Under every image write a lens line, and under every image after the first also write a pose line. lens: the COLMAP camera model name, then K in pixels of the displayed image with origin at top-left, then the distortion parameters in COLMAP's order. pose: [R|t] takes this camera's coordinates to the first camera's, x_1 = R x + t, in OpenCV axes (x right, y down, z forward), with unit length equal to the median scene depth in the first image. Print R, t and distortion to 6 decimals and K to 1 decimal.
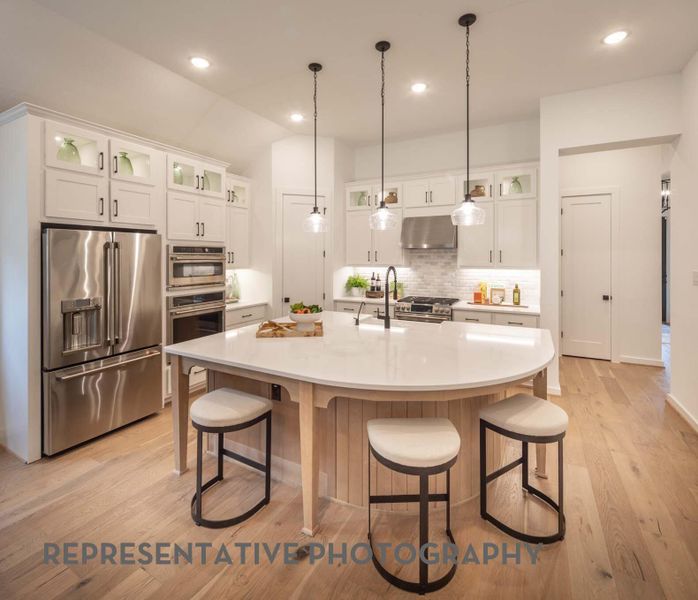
lens RADIAL K [[341.5, 0, 351.8], [0, 341.5, 255.4], [0, 0, 1]] dist [0.002971, -0.000742]
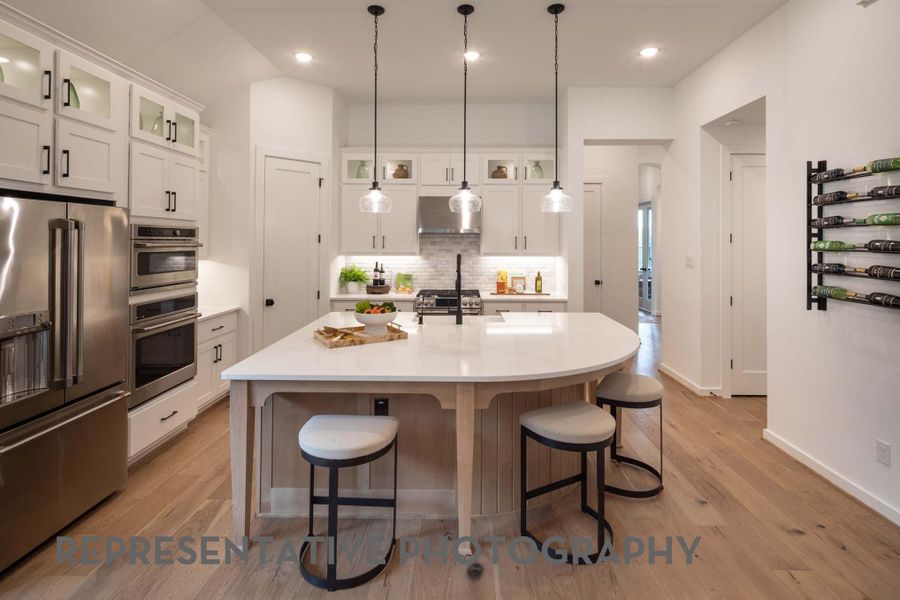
lens RADIAL K [[441.8, 0, 452.1], [0, 441.8, 234.8], [0, 0, 1]] dist [0.003727, -0.000258]
pose [[0.893885, 0.009736, 0.448190, -0.318574], [-0.004277, 0.999904, -0.013190, -0.002612], [-0.448276, 0.009873, 0.893841, -0.012558]]
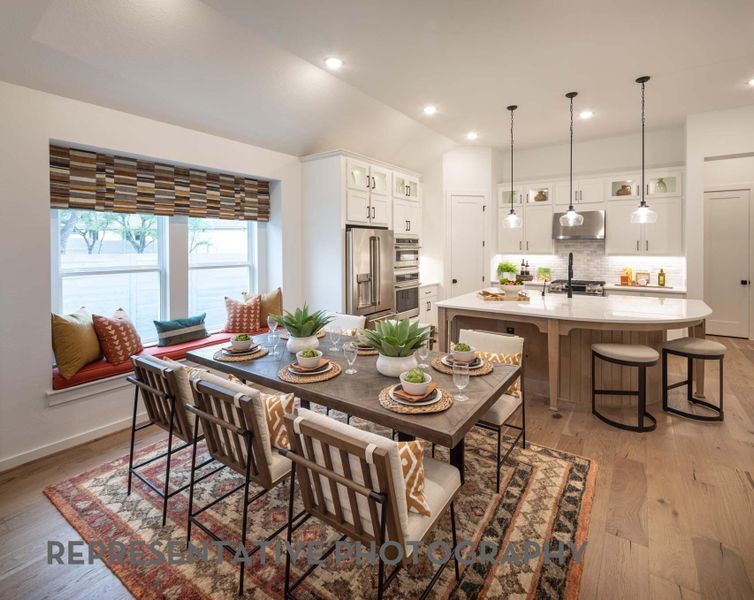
lens RADIAL K [[365.8, 0, 378.4], [0, 365.8, 248.8], [0, 0, 1]] dist [-0.000138, -0.001111]
pose [[0.991292, -0.000999, -0.131676, -0.346453], [0.002137, 0.999962, 0.008503, 0.001641], [0.131663, -0.008710, 0.991256, -0.413508]]
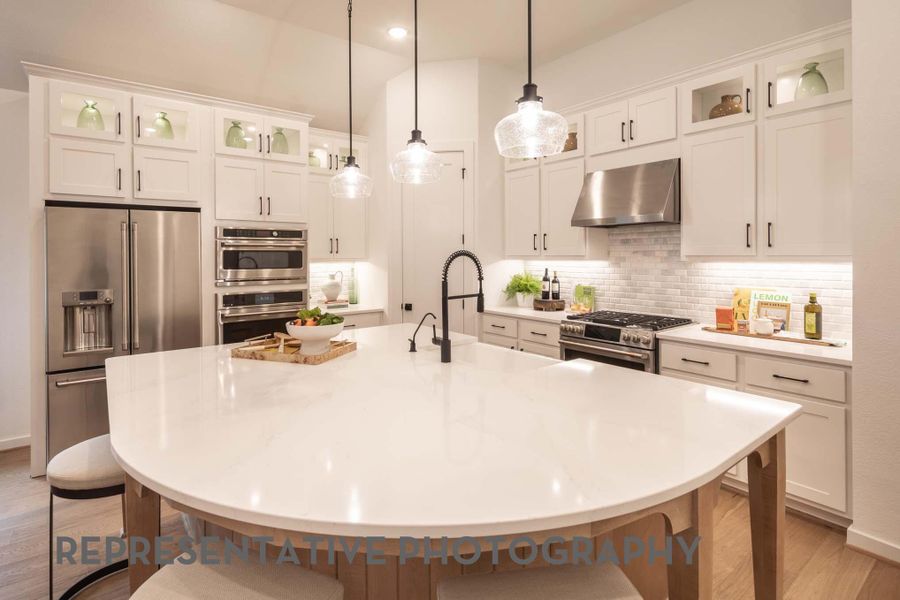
lens RADIAL K [[449.8, 0, 440.4], [0, 449.8, 254.2], [0, 0, 1]] dist [-0.000483, -0.000609]
pose [[0.906416, -0.004576, -0.422362, 0.300529], [0.005456, 0.999985, 0.000873, 0.028545], [0.422352, -0.003096, 0.906427, 0.252838]]
